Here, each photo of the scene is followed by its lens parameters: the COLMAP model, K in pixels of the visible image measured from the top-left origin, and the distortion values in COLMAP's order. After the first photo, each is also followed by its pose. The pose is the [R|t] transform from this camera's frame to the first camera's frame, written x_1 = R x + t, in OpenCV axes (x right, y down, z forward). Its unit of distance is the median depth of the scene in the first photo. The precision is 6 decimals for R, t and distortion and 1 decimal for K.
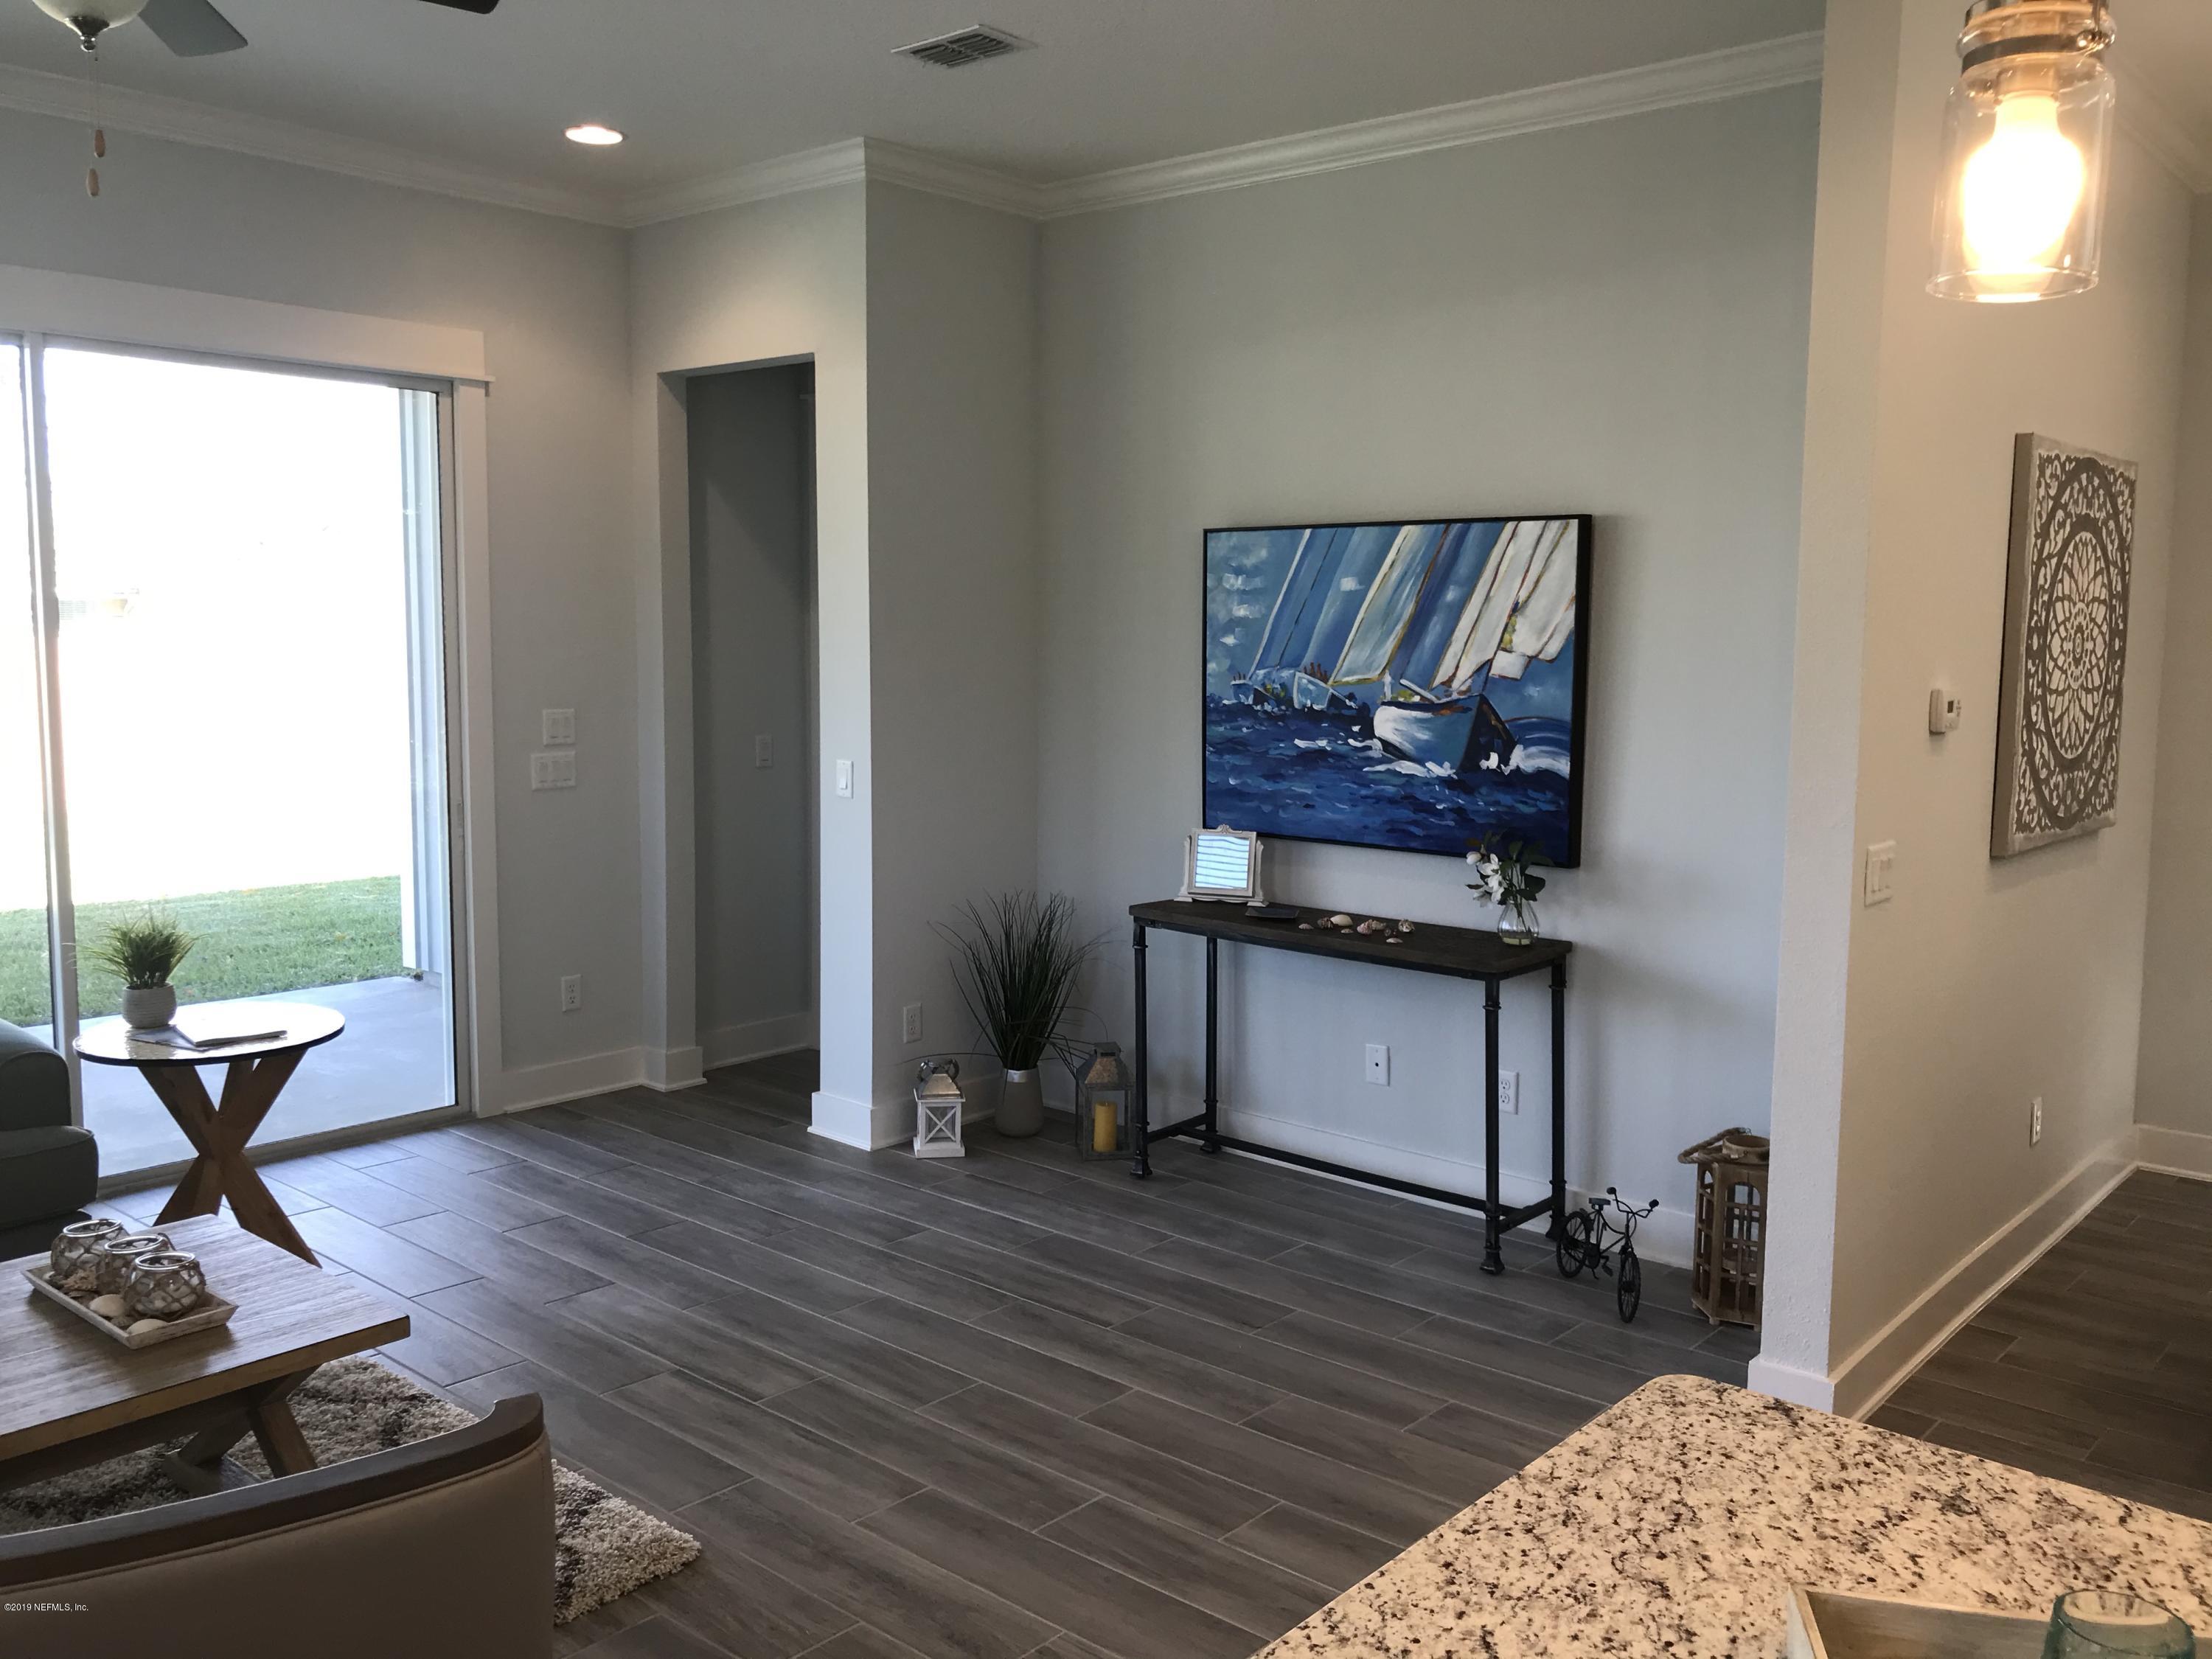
lens RADIAL K [[1851.8, 0, 1106.0], [0, 1851.8, 829.5], [0, 0, 1]] dist [0.000864, -0.005906]
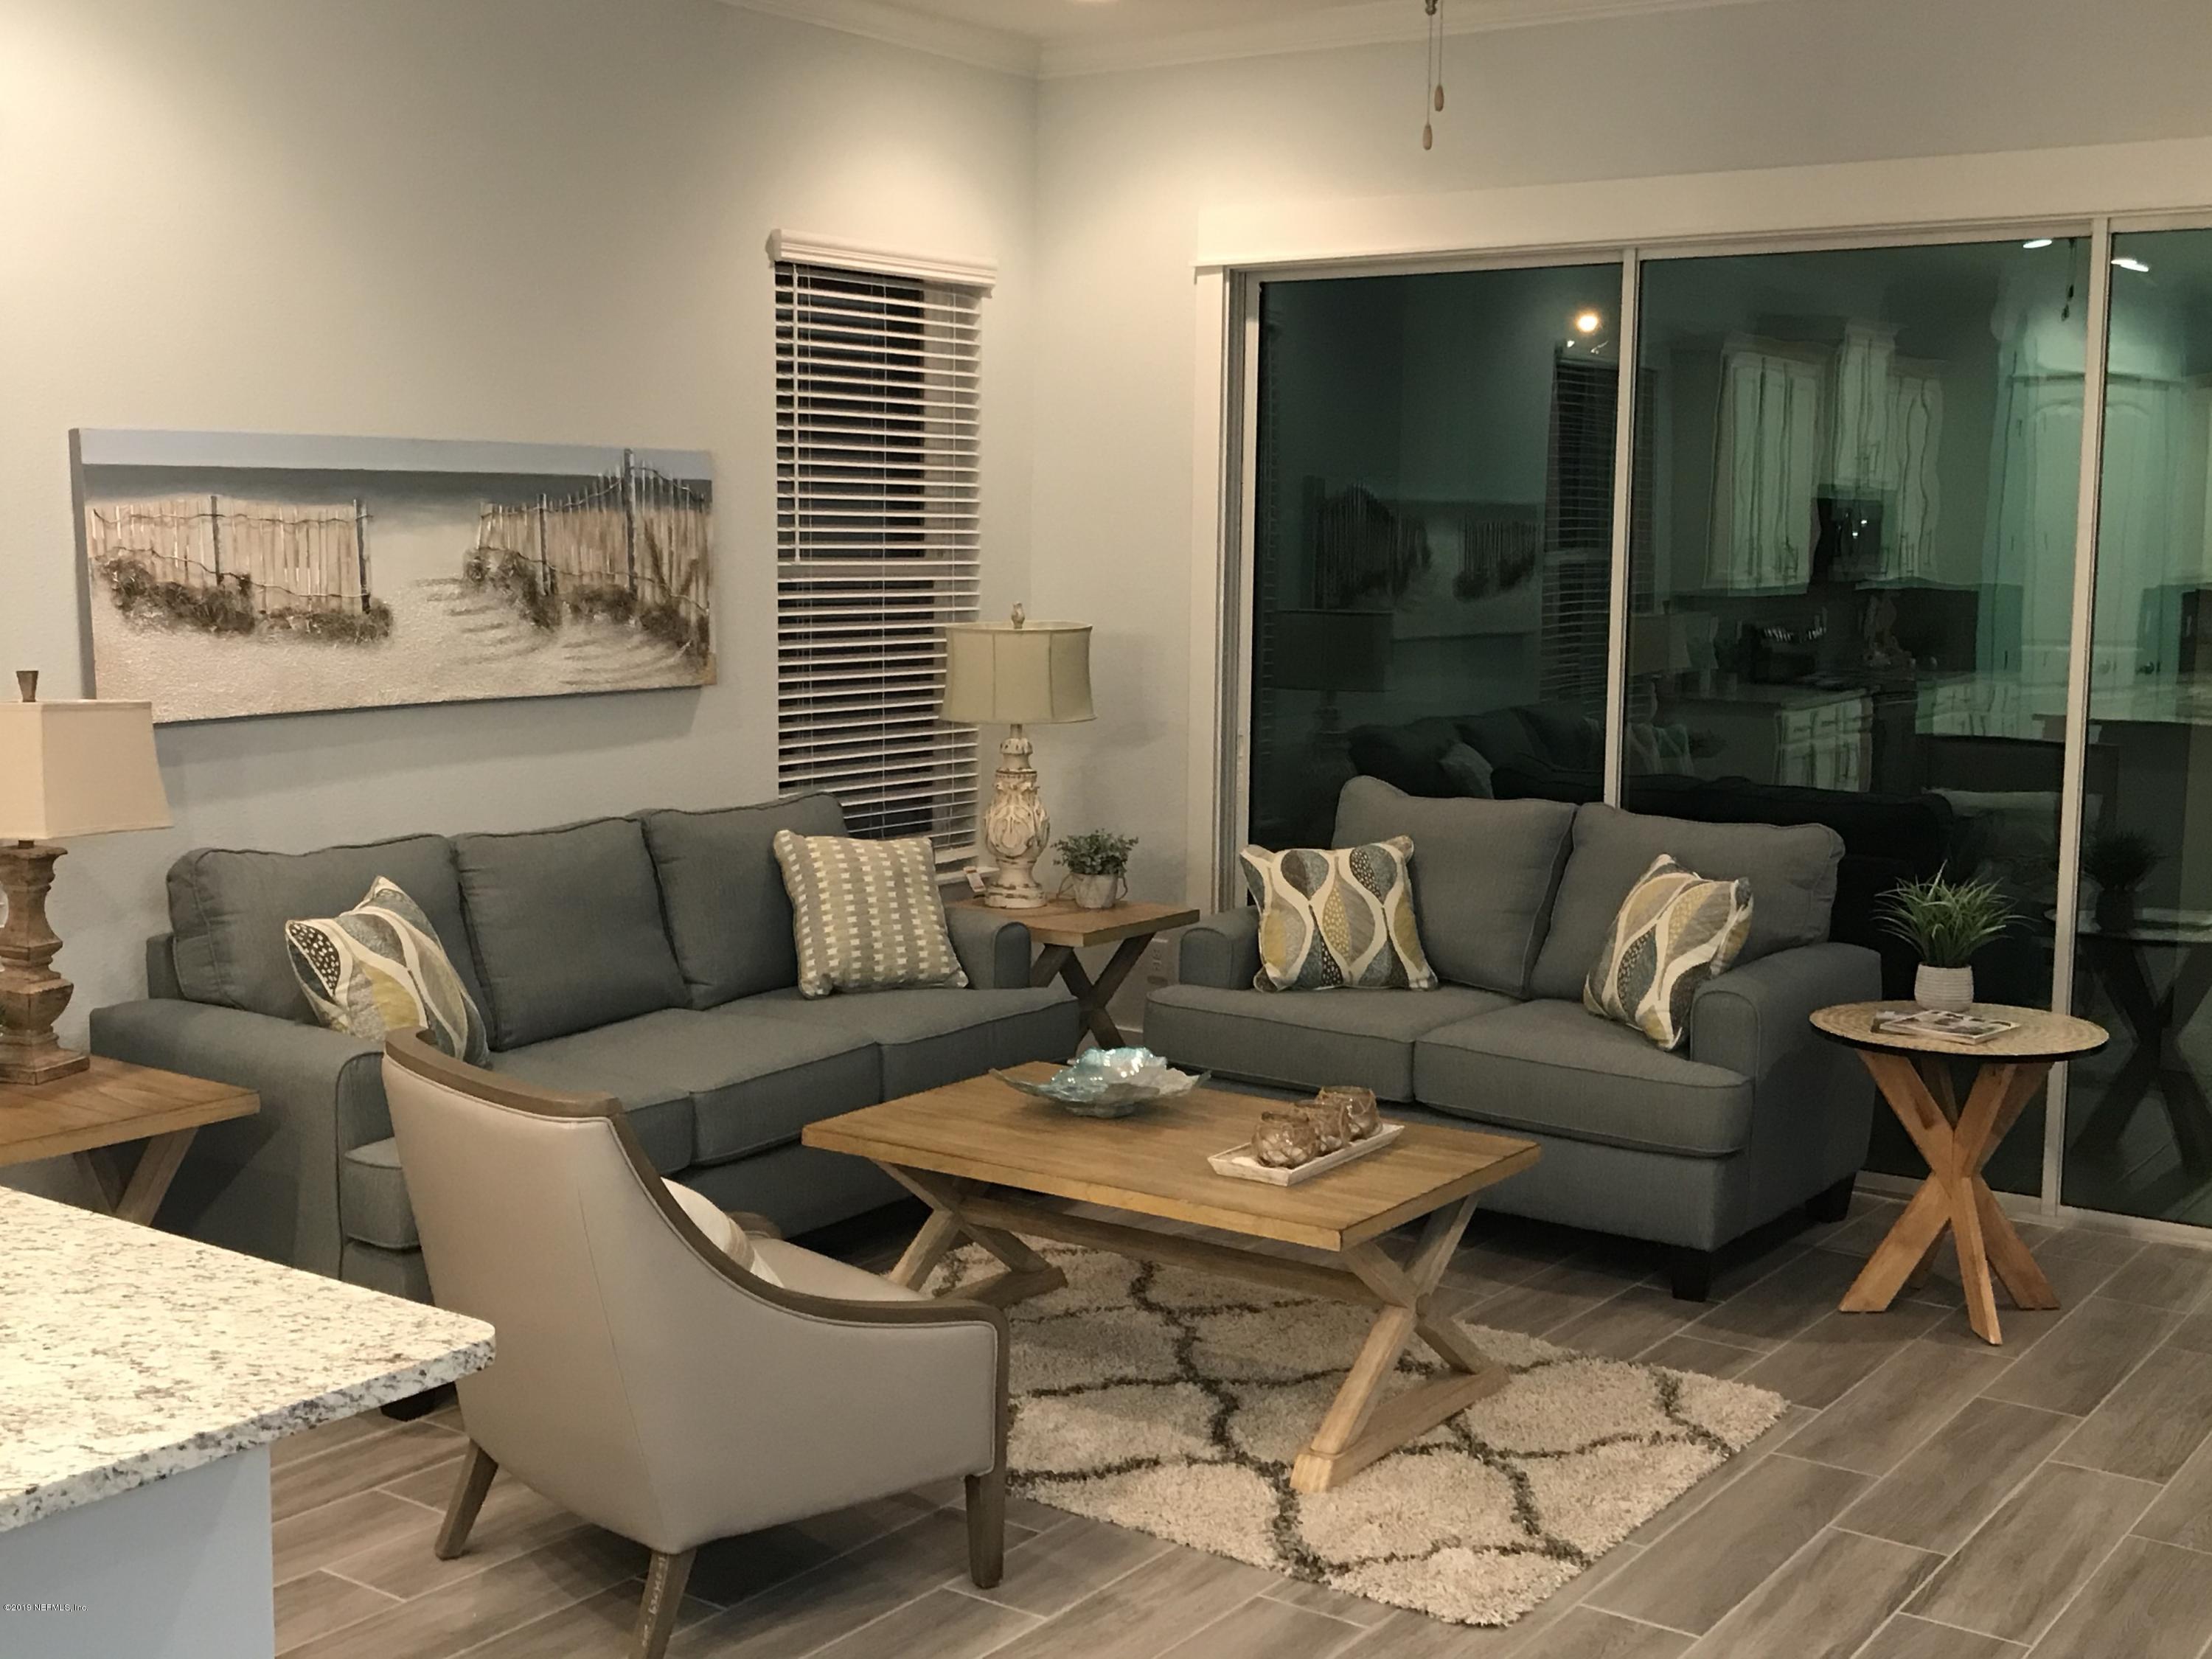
lens RADIAL K [[2605.9, 0, 1106.0], [0, 2605.9, 829.5], [0, 0, 1]] dist [-0.091941, -0.020250]
pose [[0.108026, 0.098832, -0.989223, 1.832981], [-0.123279, 0.988698, 0.085317, -0.109960], [0.986475, 0.112734, 0.118989, 1.304073]]
